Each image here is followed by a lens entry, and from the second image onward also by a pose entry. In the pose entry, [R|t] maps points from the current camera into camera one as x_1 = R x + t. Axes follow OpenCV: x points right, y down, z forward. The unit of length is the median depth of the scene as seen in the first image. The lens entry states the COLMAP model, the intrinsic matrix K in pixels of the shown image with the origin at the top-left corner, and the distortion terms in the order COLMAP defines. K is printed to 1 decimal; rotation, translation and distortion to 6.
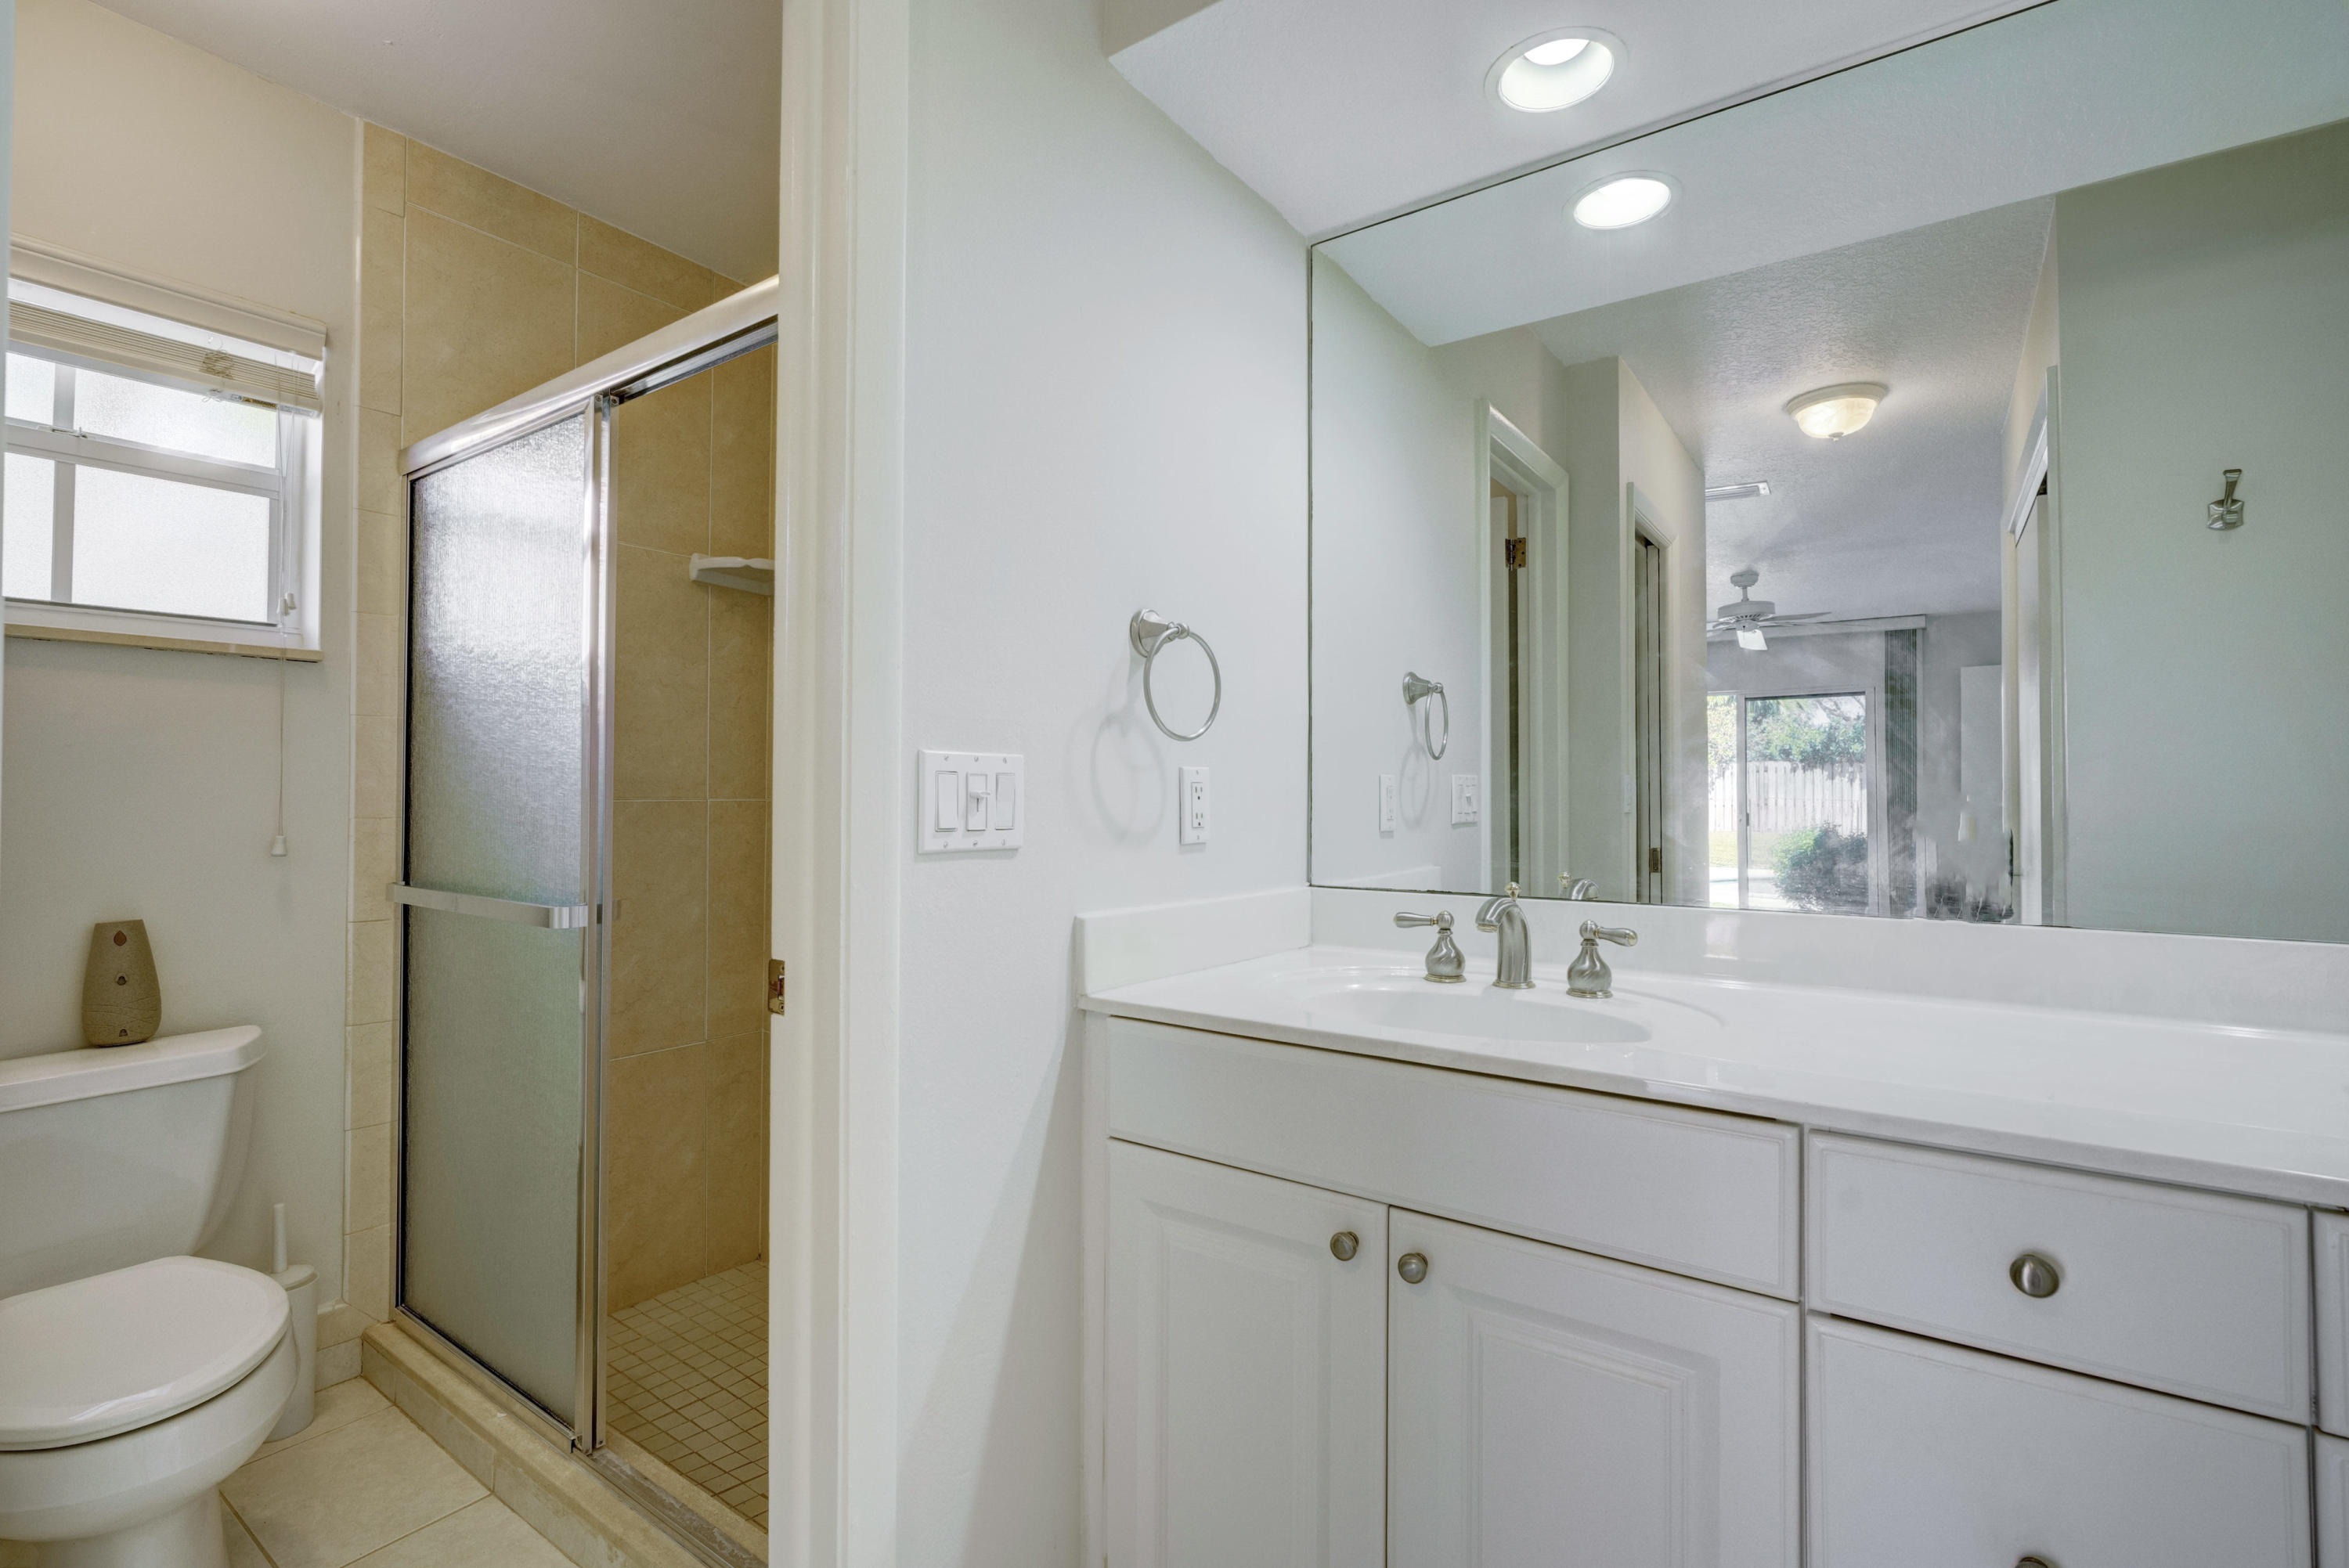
lens RADIAL K [[1045.9, 0, 1160.4], [0, 1045.9, 786.8], [0, 0, 1]] dist [-0.011989, 0.002738]
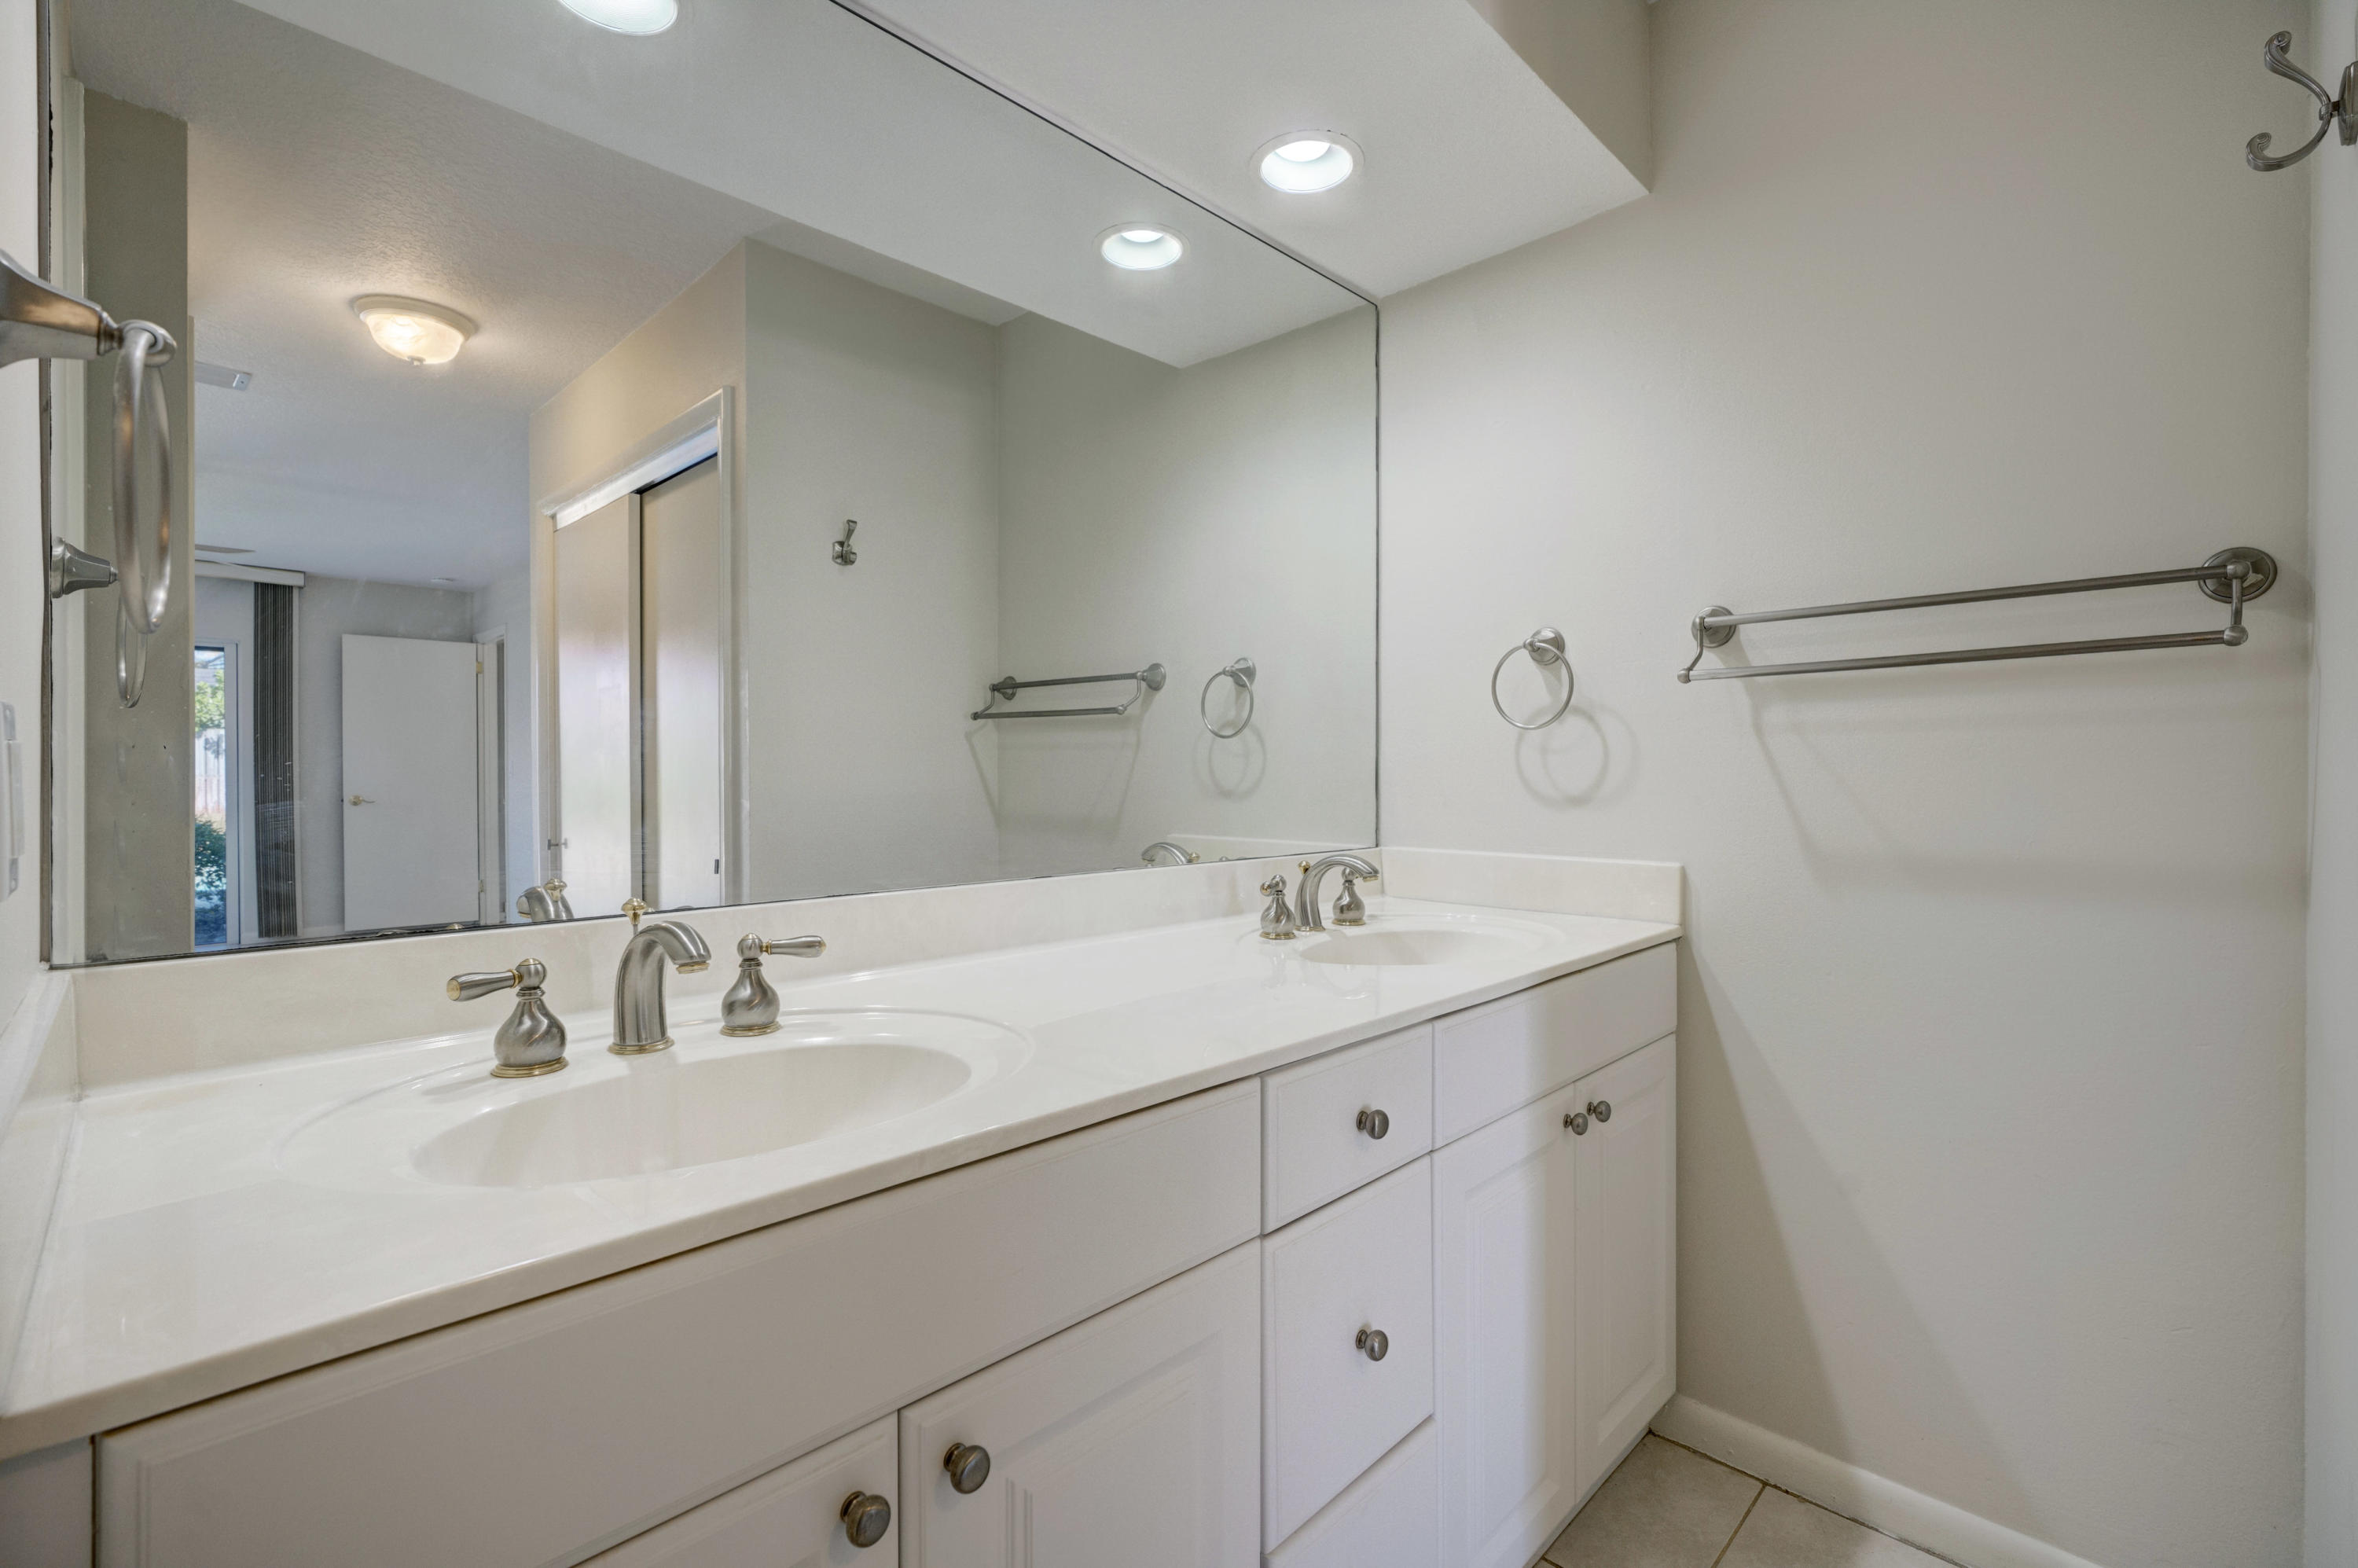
lens RADIAL K [[1050.0, 0, 1167.4], [0, 1050.0, 779.7], [0, 0, 1]] dist [-0.011989, 0.002738]
pose [[0.151759, -0.010052, 0.988366, -0.281658], [-0.007965, 0.999903, 0.011393, 0.002818], [-0.988385, -0.009601, 0.151664, 0.535799]]
